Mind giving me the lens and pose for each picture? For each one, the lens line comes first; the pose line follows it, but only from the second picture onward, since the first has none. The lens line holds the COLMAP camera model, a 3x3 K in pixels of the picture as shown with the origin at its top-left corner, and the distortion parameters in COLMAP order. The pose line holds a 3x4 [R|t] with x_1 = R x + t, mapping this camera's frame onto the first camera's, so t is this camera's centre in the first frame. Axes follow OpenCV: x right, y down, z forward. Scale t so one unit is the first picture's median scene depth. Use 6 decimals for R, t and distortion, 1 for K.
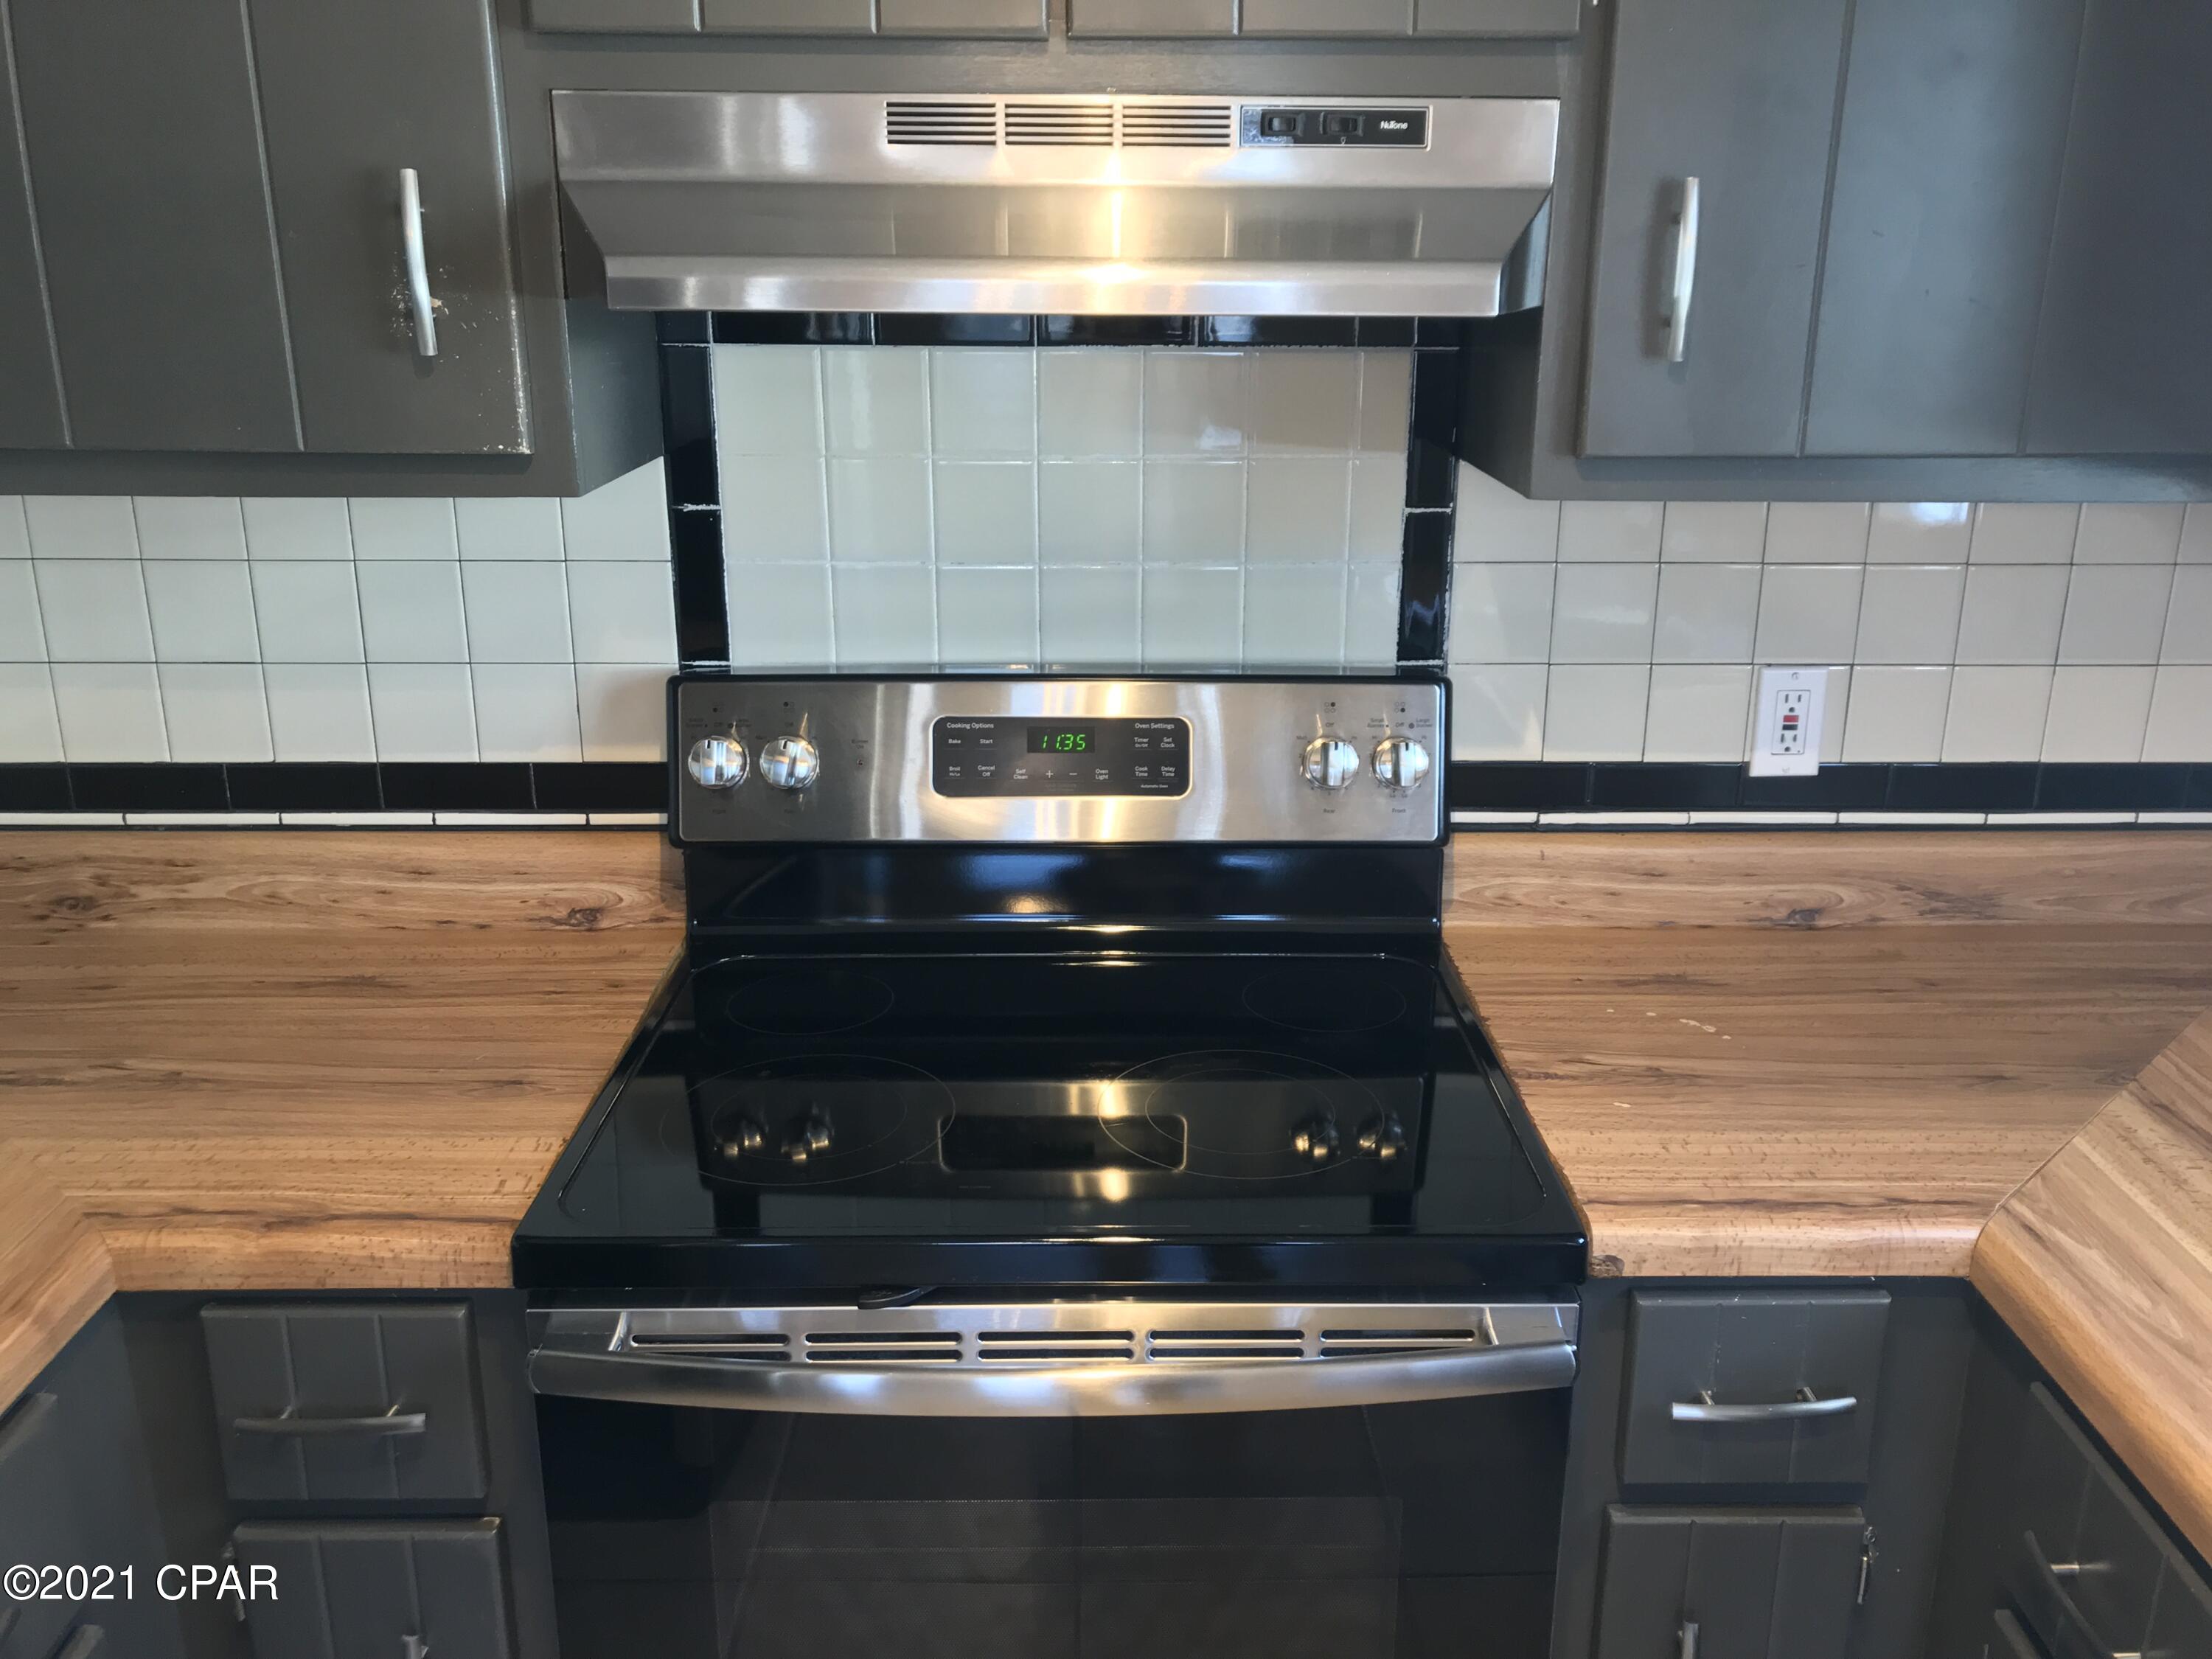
lens RADIAL K [[1826.7, 0, 1157.4], [0, 1826.7, 819.7], [0, 0, 1]] dist [0.007035, -0.001106]
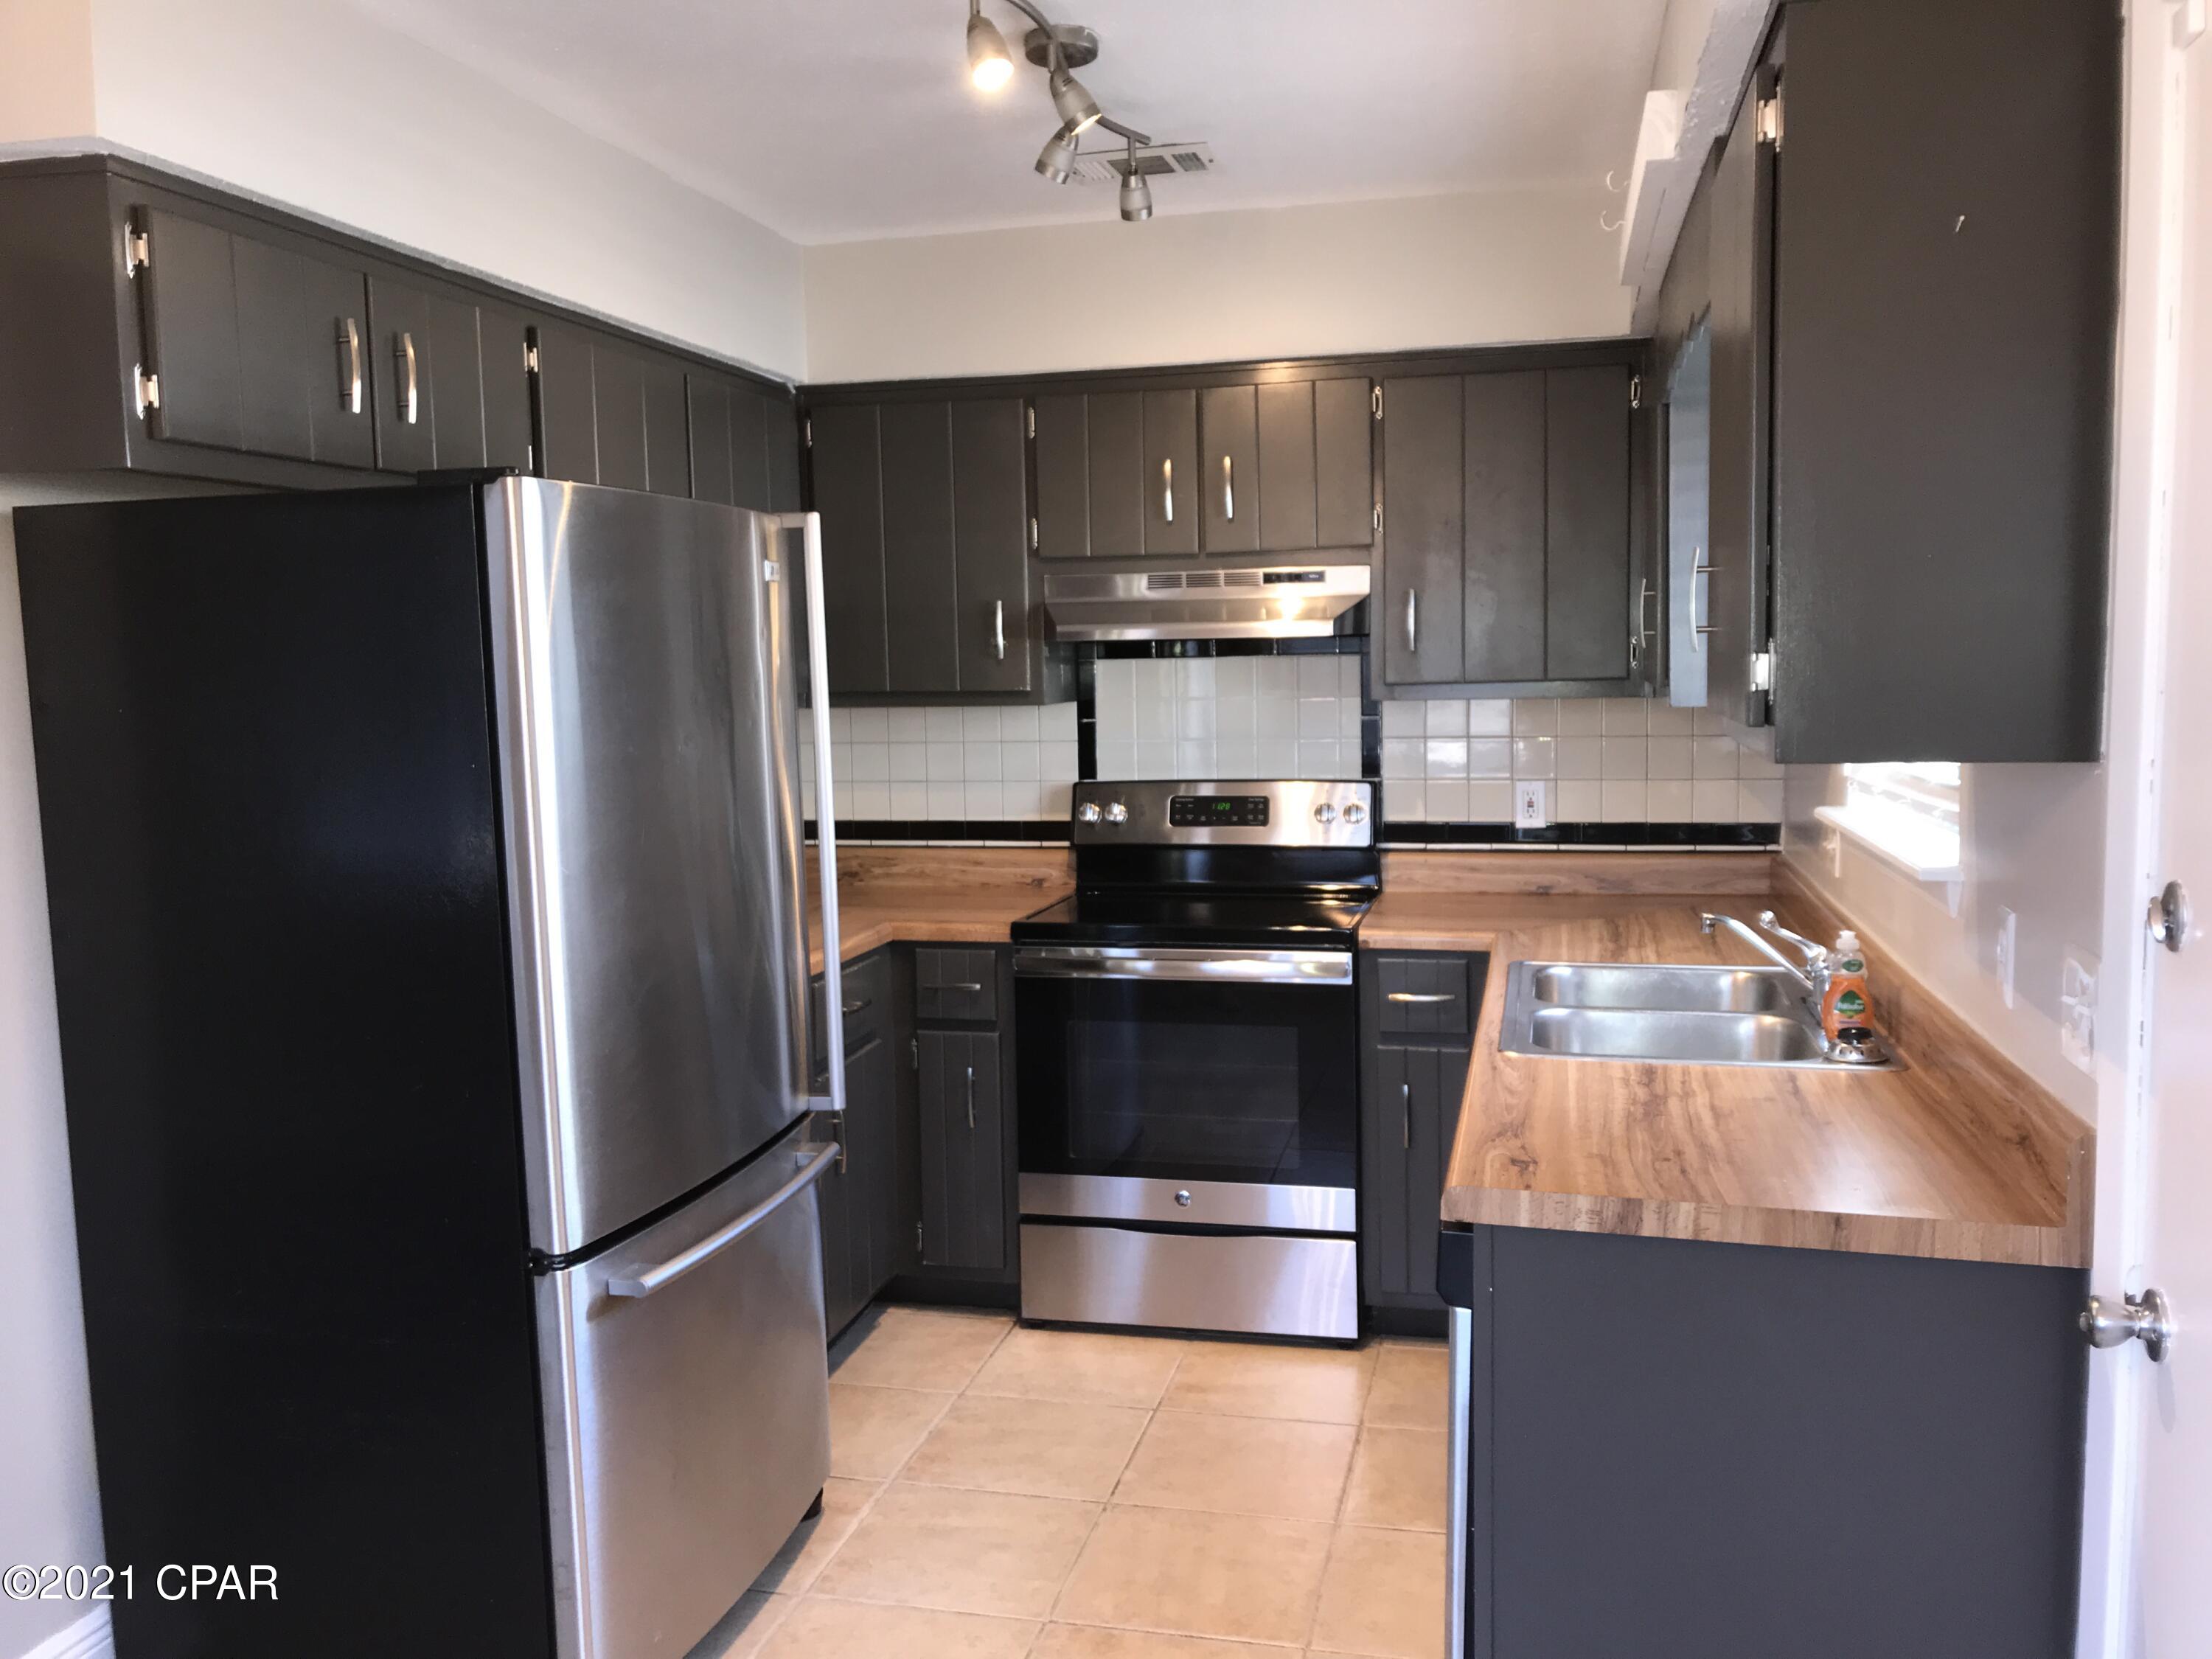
lens RADIAL K [[1826.7, 0, 1157.4], [0, 1826.7, 819.7], [0, 0, 1]] dist [0.007035, -0.001106]
pose [[0.971076, -0.005908, -0.238697, 0.458763], [-0.043549, 0.978543, -0.201388, 0.480354], [0.234765, 0.205958, 0.949982, -1.401246]]
